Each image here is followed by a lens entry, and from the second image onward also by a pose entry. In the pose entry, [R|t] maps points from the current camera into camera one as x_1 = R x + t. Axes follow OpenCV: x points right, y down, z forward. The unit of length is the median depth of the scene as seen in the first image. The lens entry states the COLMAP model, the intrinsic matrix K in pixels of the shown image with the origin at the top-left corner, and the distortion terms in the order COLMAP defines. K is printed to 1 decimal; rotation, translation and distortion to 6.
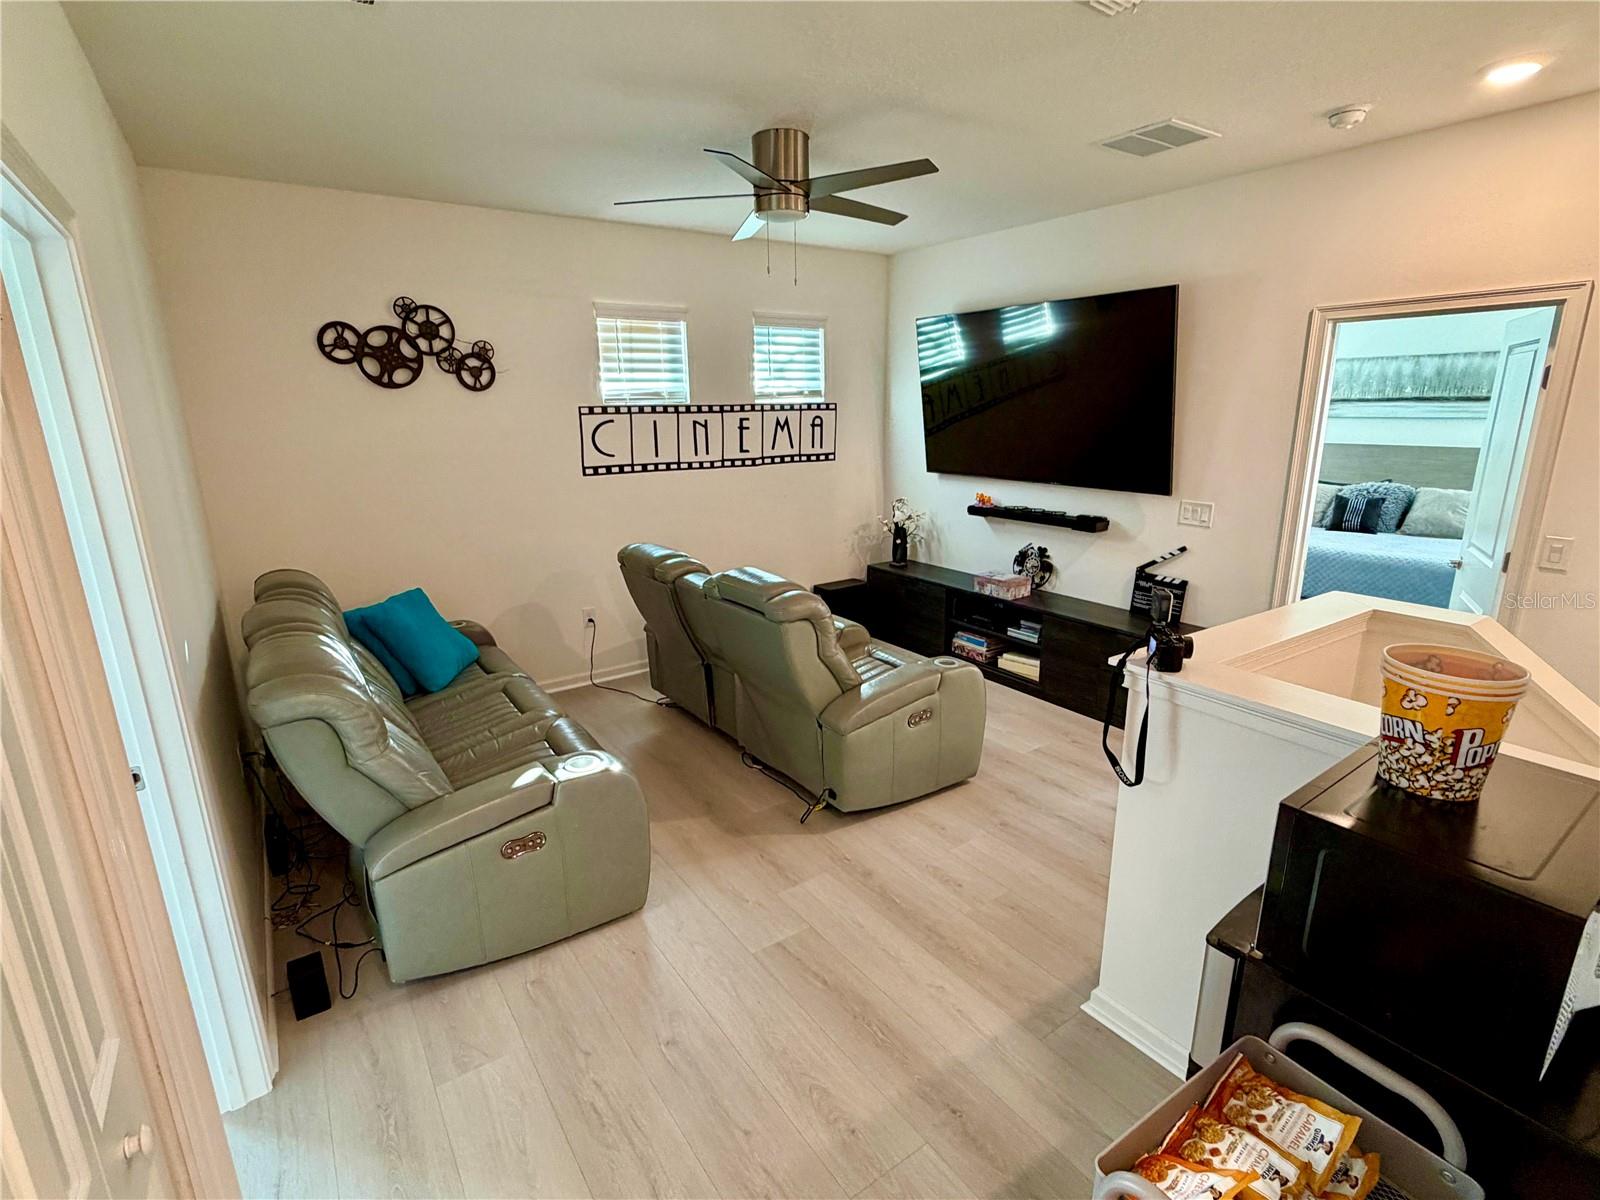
lens RADIAL K [[773.7, 0, 794.8], [0, 773.7, 599.9], [0, 0, 1]] dist [-0.001617, -0.001626]
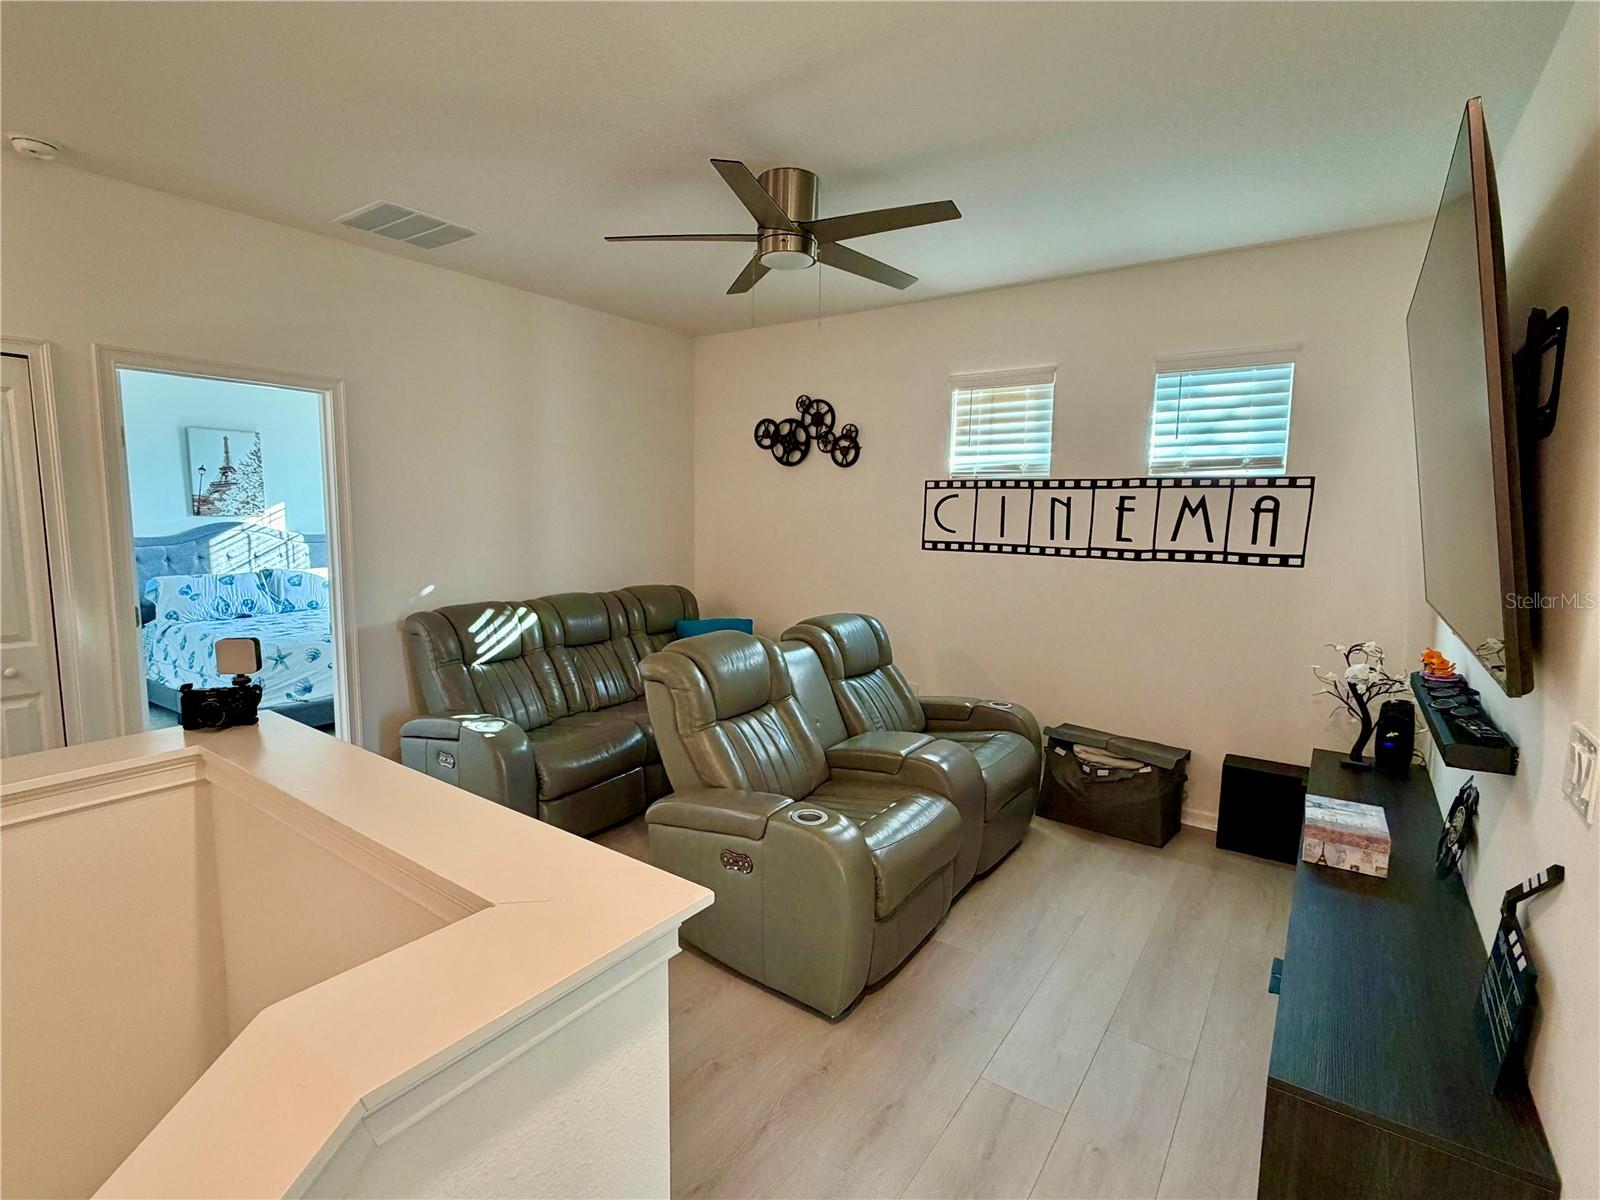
lens RADIAL K [[773.7, 0, 804.8], [0, 773.7, 599.4], [0, 0, 1]] dist [-0.001617, -0.001626]
pose [[0.342598, 0.125276, -0.931092, 0.575206], [-0.250132, 0.967461, 0.038132, -0.093682], [0.905572, 0.219832, 0.362786, 0.493503]]
